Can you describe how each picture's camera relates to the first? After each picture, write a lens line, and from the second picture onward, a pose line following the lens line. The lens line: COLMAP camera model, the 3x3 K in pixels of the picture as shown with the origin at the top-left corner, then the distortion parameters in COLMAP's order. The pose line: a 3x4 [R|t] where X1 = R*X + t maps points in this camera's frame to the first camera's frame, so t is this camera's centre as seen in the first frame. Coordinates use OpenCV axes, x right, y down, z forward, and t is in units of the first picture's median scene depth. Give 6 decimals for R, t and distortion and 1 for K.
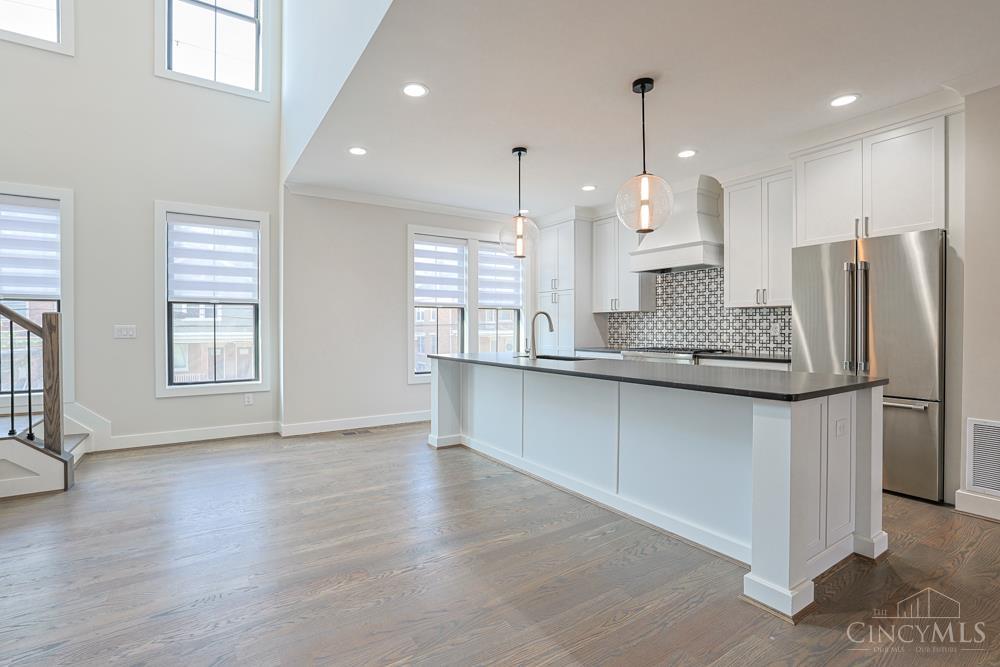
lens RADIAL K [[455.2, 0, 484.7], [0, 455.2, 332.8], [0, 0, 1]] dist [-0.032776, 0.005318]
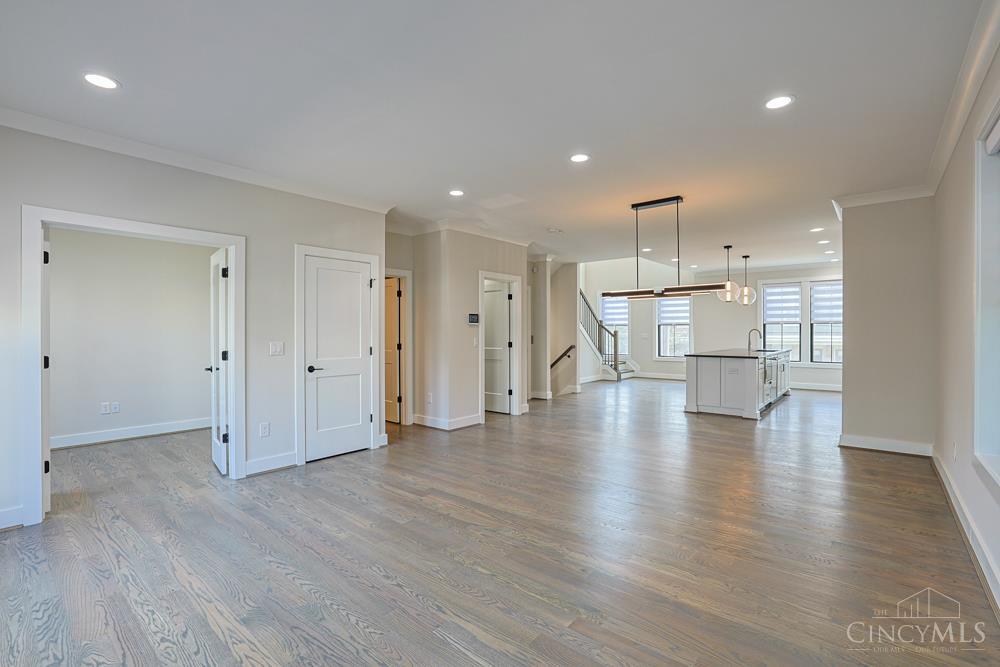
lens RADIAL K [[455.2, 0, 500.5], [0, 455.2, 326.1], [0, 0, 1]] dist [-0.032776, 0.005318]
pose [[0.316098, -0.009052, -0.948683, 1.479070], [-0.012962, 0.999820, -0.013859, -0.012557], [0.948638, 0.016678, 0.315924, -0.698445]]
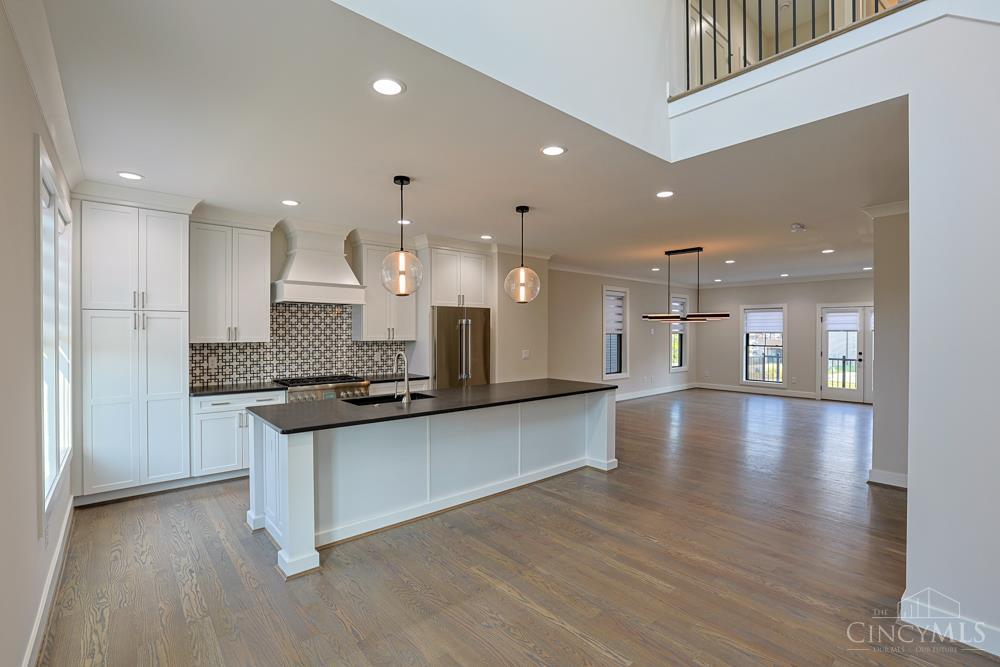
lens RADIAL K [[455.2, 0, 492.4], [0, 455.2, 332.9], [0, 0, 1]] dist [-0.032776, 0.005318]
pose [[-0.132978, -0.000802, 0.991119, -0.717123], [0.011138, 0.999935, 0.002304, -0.073361], [-0.991056, 0.011345, -0.132961, 0.776592]]
